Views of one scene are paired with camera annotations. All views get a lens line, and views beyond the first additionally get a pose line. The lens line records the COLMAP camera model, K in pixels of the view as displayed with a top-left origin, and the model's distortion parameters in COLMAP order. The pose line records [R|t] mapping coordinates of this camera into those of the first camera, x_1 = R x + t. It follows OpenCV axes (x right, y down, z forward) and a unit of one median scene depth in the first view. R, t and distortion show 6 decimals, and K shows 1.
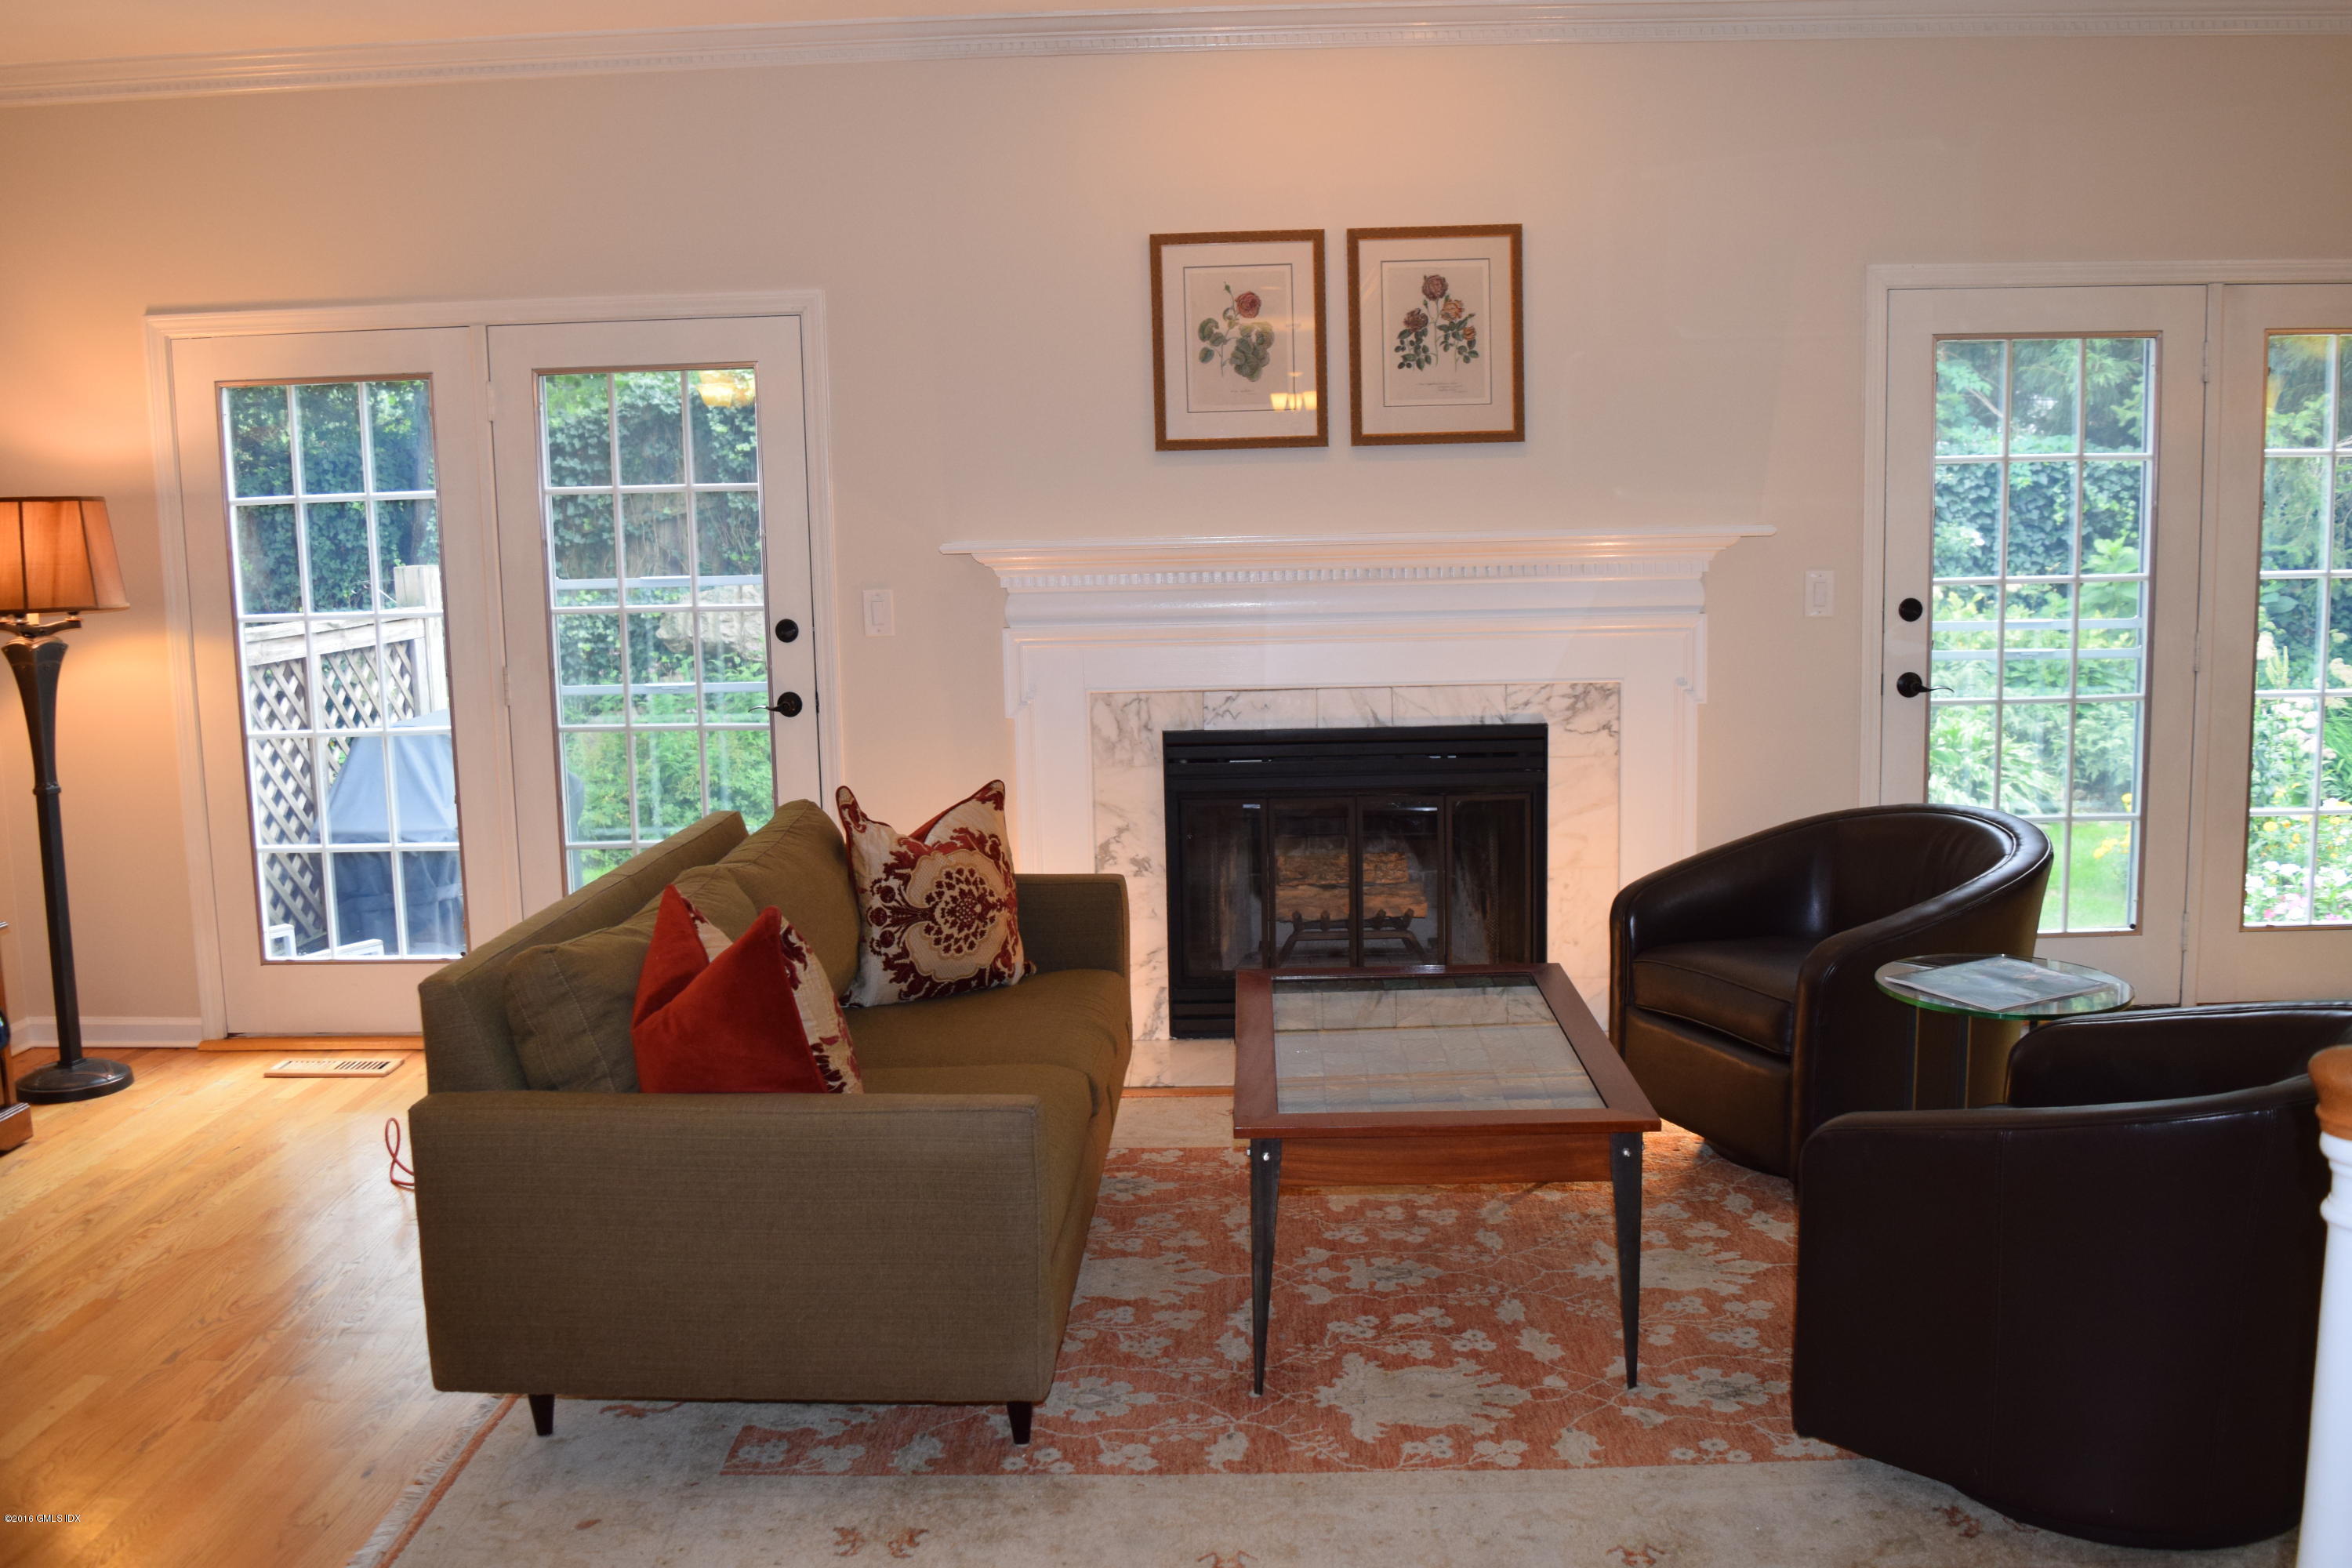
lens RADIAL K [[2001.3, 0, 1184.3], [0, 2001.3, 771.8], [0, 0, 1]] dist [-0.088753, 0.006408]
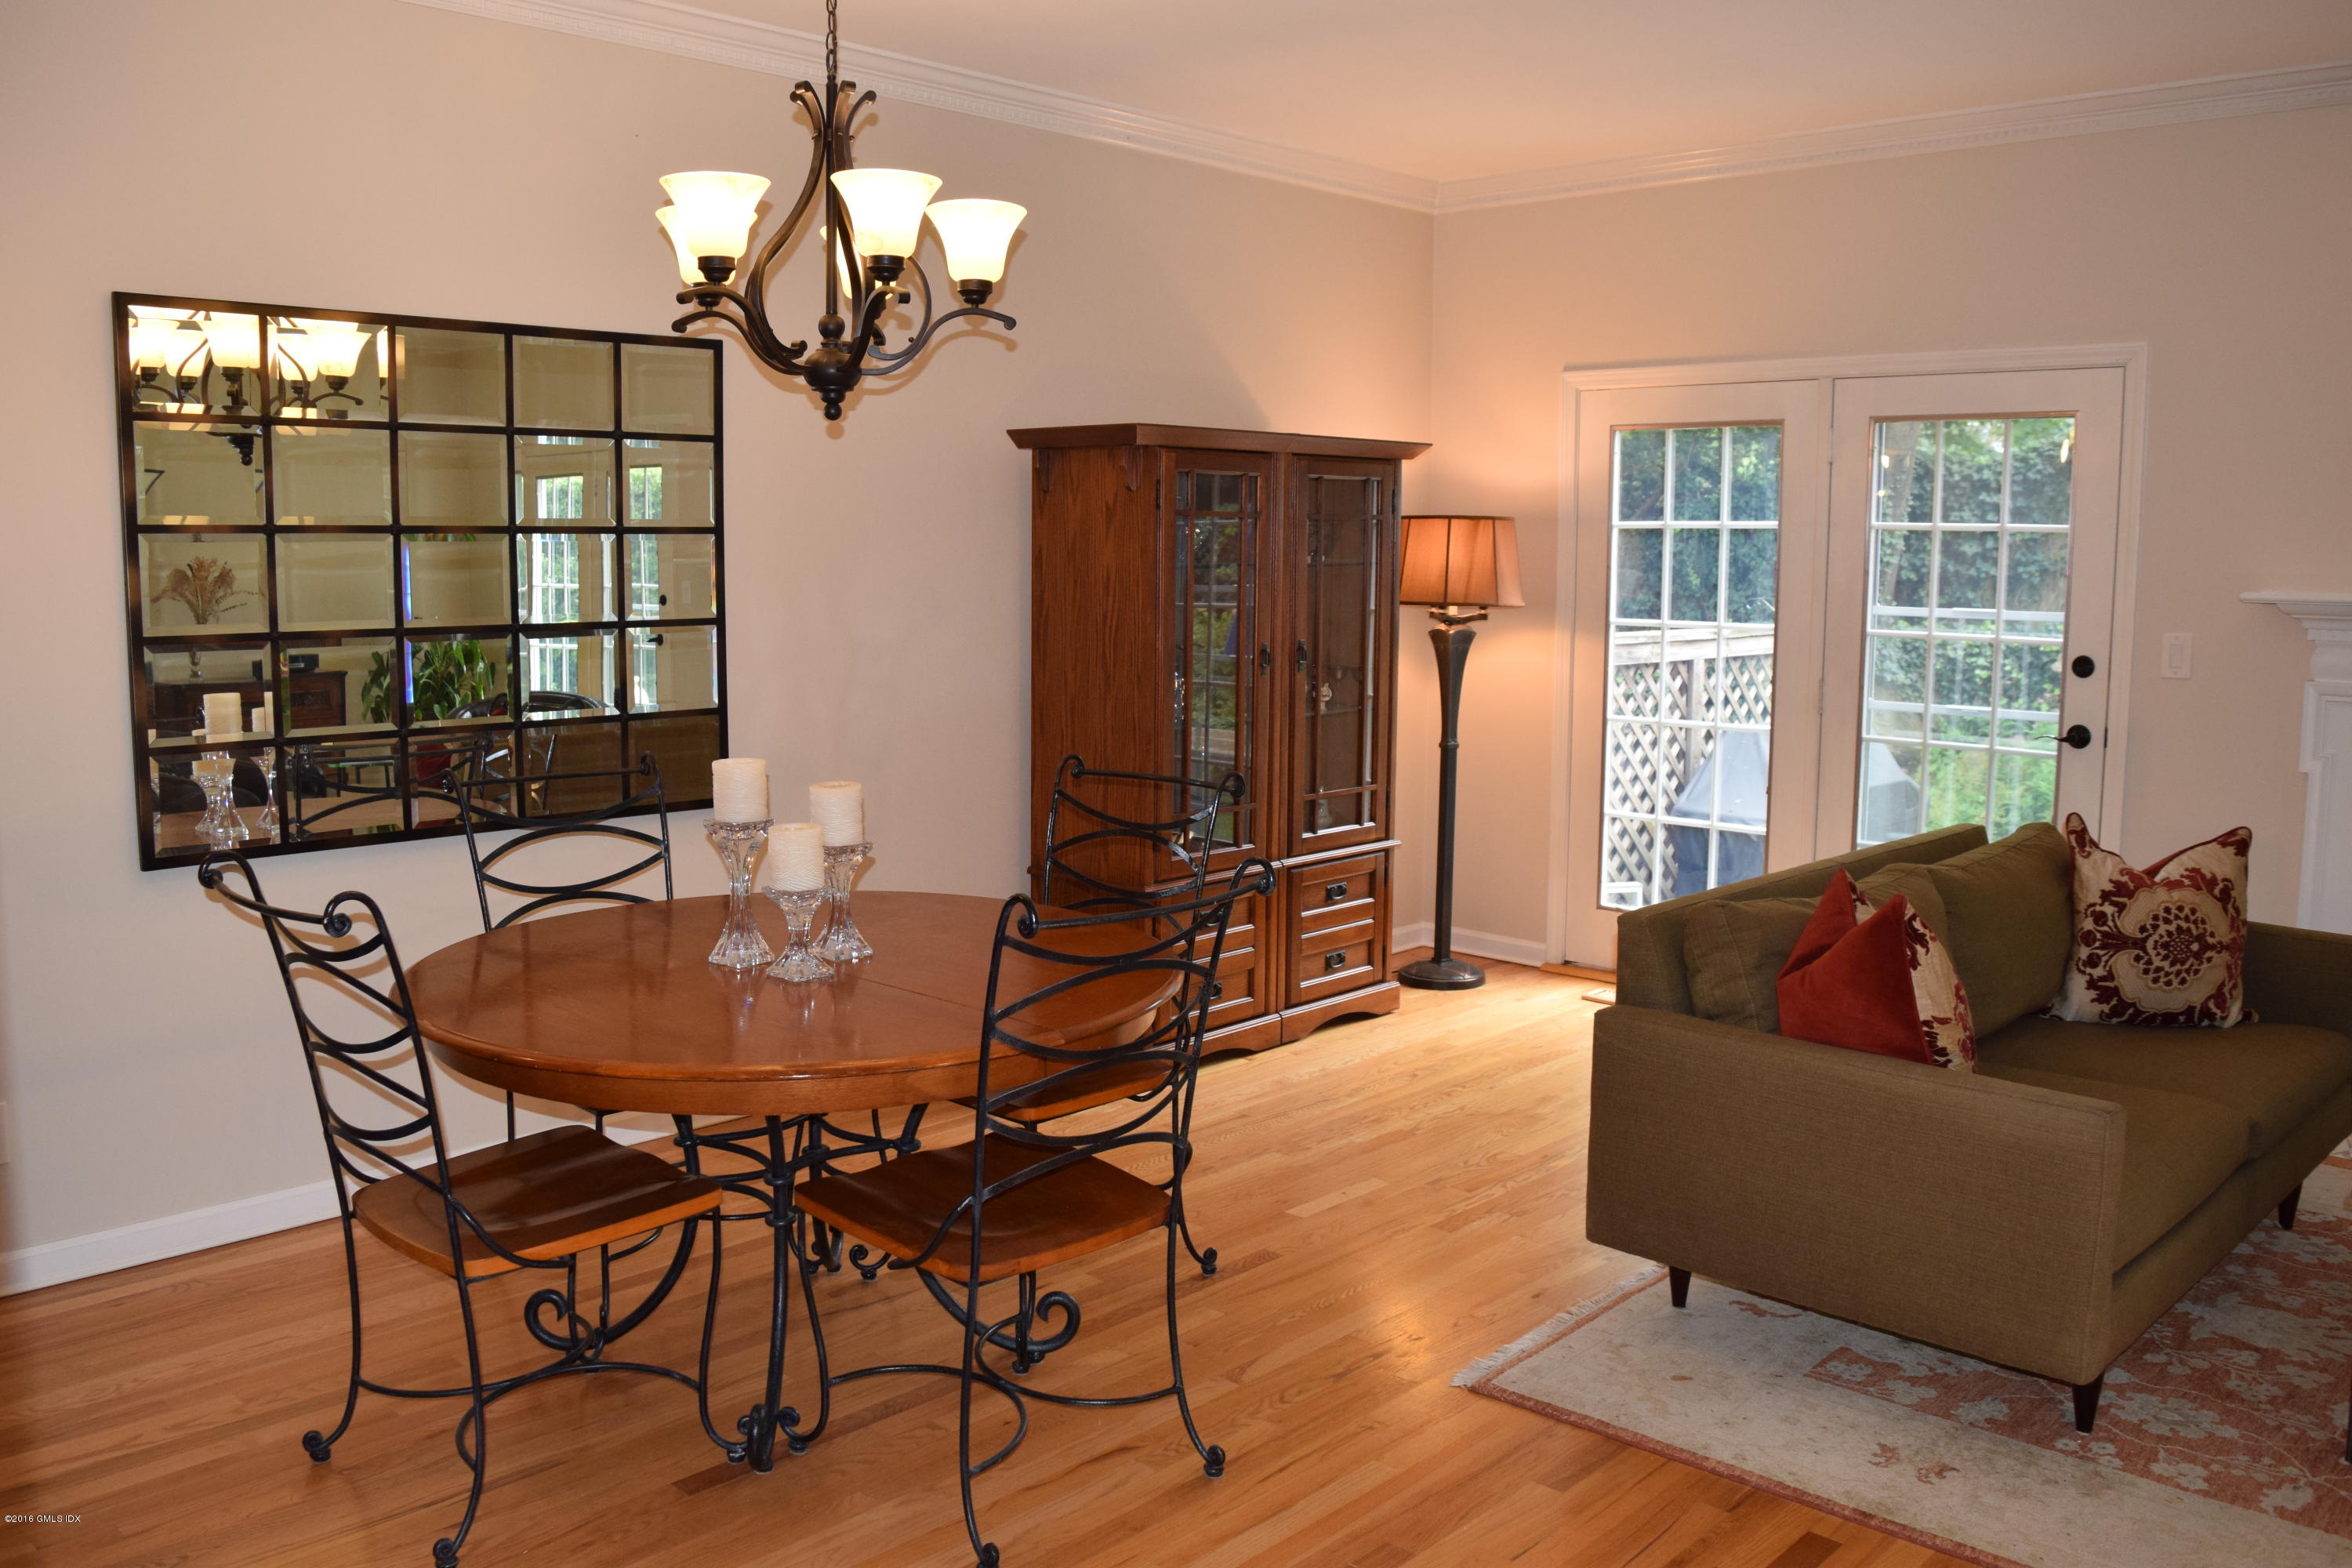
lens RADIAL K [[1883.5, 0, 1176.0], [0, 1883.5, 784.0], [0, 0, 1]] dist [-0.094282, 0.010475]
pose [[0.743963, 0.110031, -0.659100, 0.118505], [-0.109986, 0.993061, 0.041635, 0.003795], [0.659107, 0.041517, 0.750902, -0.054338]]
